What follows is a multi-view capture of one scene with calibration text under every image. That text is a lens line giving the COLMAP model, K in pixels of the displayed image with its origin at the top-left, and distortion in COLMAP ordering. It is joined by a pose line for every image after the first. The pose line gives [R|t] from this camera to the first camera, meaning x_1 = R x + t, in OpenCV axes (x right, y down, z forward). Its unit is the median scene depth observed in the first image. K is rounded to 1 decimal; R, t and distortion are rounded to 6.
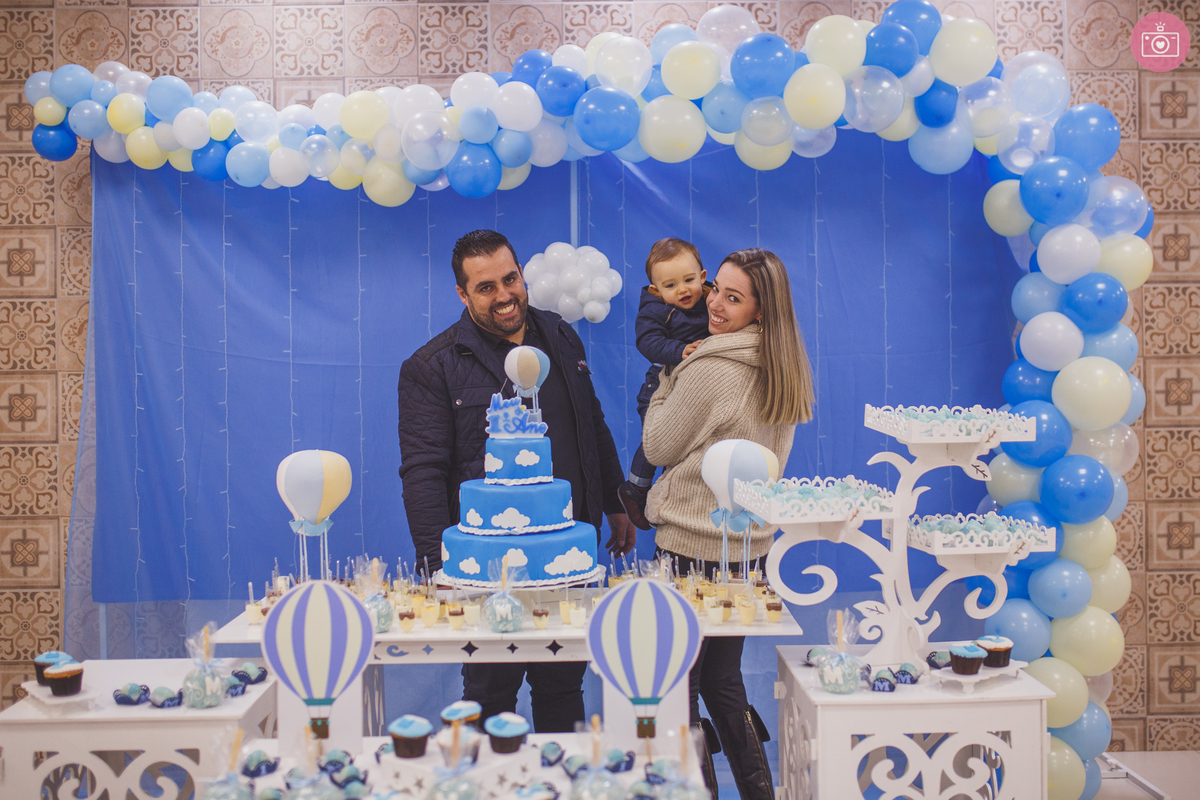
lens RADIAL K [[1296.2, 0, 598.4], [0, 1296.2, 356.1], [0, 0, 1]] dist [-0.078022, 0.117680]
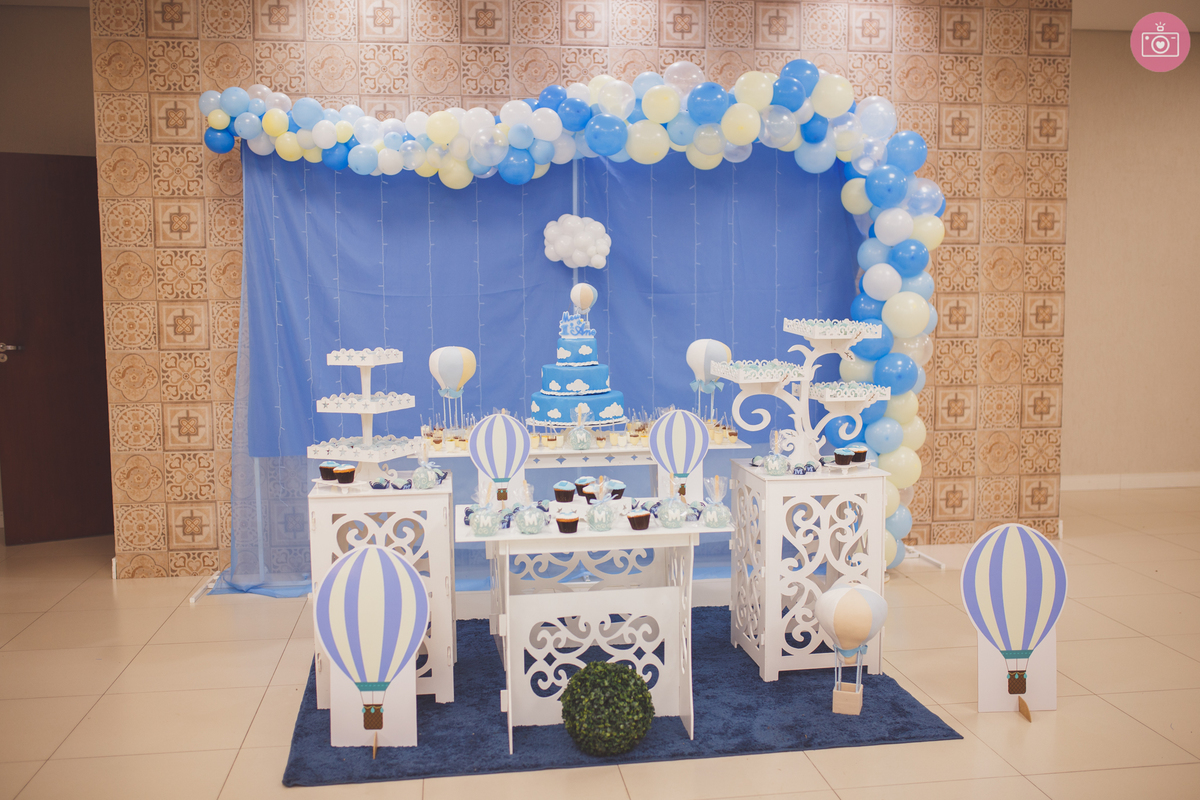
lens RADIAL K [[1145.5, 0, 600.0], [0, 1145.5, 400.0], [0, 0, 1]] dist [-0.097545, 0.192782]
pose [[0.992574, -0.007657, 0.121402, -0.163527], [-0.003875, 0.995520, 0.094470, 0.002129], [-0.121582, -0.094239, 0.988098, -0.357413]]
